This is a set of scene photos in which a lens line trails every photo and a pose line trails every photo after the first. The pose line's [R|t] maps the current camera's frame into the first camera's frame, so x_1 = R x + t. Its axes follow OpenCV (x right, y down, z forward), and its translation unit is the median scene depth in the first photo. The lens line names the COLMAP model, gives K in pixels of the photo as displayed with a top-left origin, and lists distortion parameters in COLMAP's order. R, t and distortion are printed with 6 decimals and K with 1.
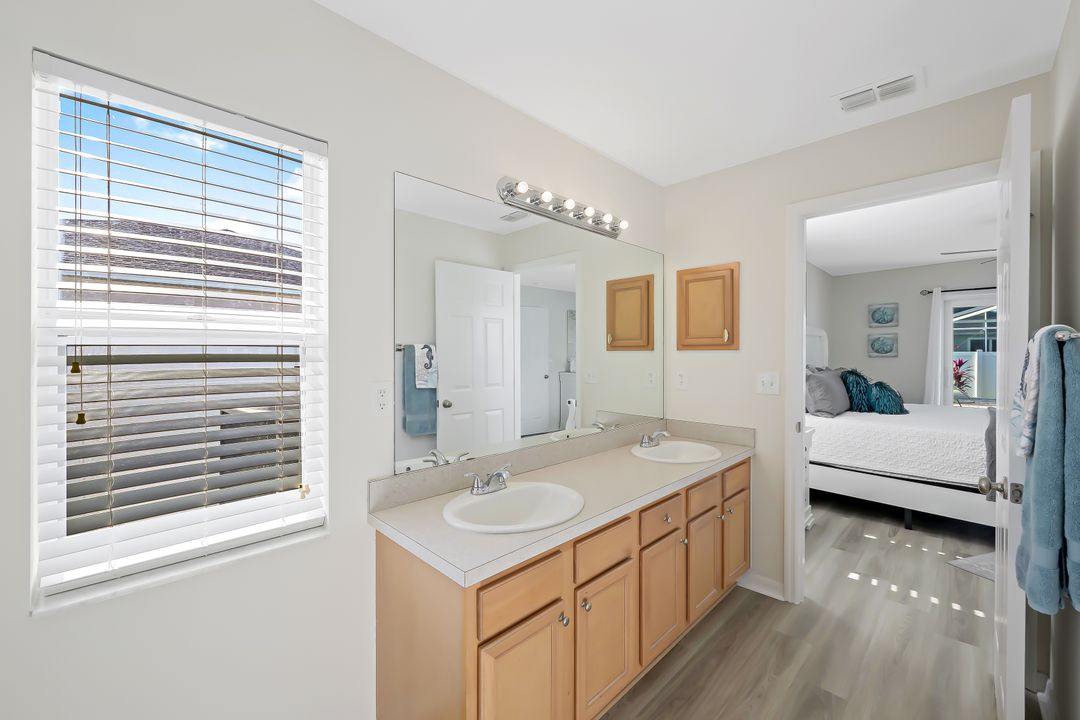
lens RADIAL K [[438.9, 0, 541.7], [0, 438.9, 355.8], [0, 0, 1]] dist [-0.001283, -0.000253]
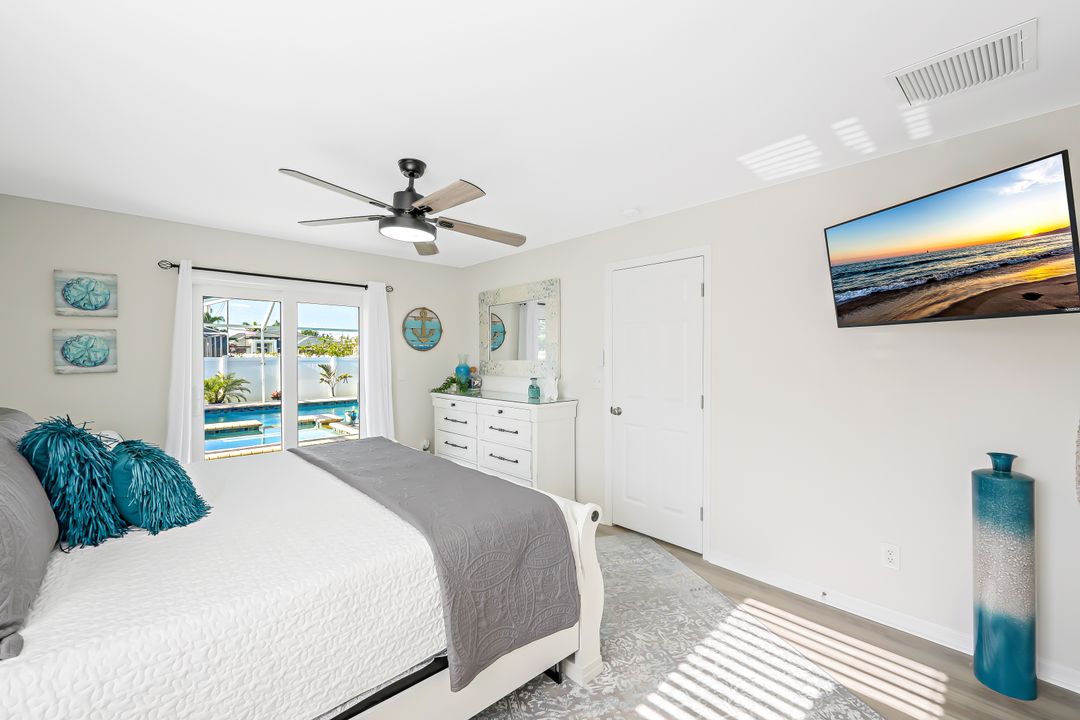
lens RADIAL K [[438.9, 0, 541.7], [0, 438.9, 355.8], [0, 0, 1]] dist [-0.001283, -0.000253]
pose [[0.029065, 0.000559, 0.999577, 0.272681], [0.007589, 0.999971, -0.000779, -0.014023], [-0.999549, 0.007609, 0.029060, 0.446190]]
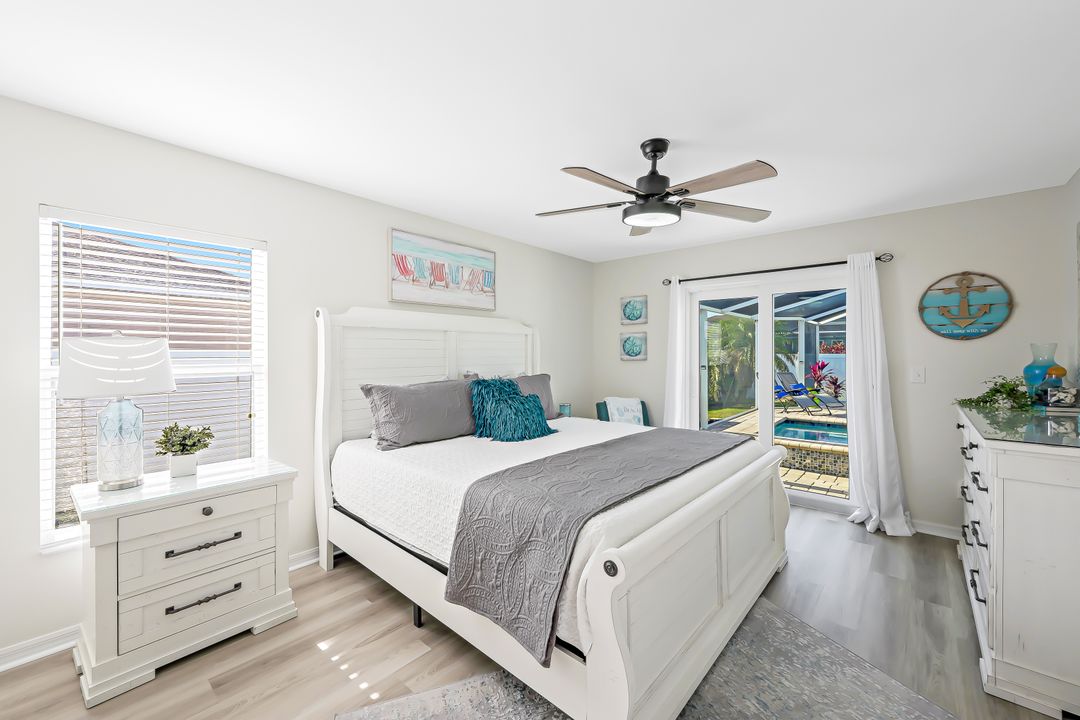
lens RADIAL K [[438.9, 0, 541.7], [0, 438.9, 355.8], [0, 0, 1]] dist [-0.001283, -0.000253]
pose [[0.997738, 0.000736, 0.067225, 0.557161], [-0.000518, 0.999995, -0.003261, -0.003319], [-0.067227, 0.003219, 0.997733, 0.185310]]
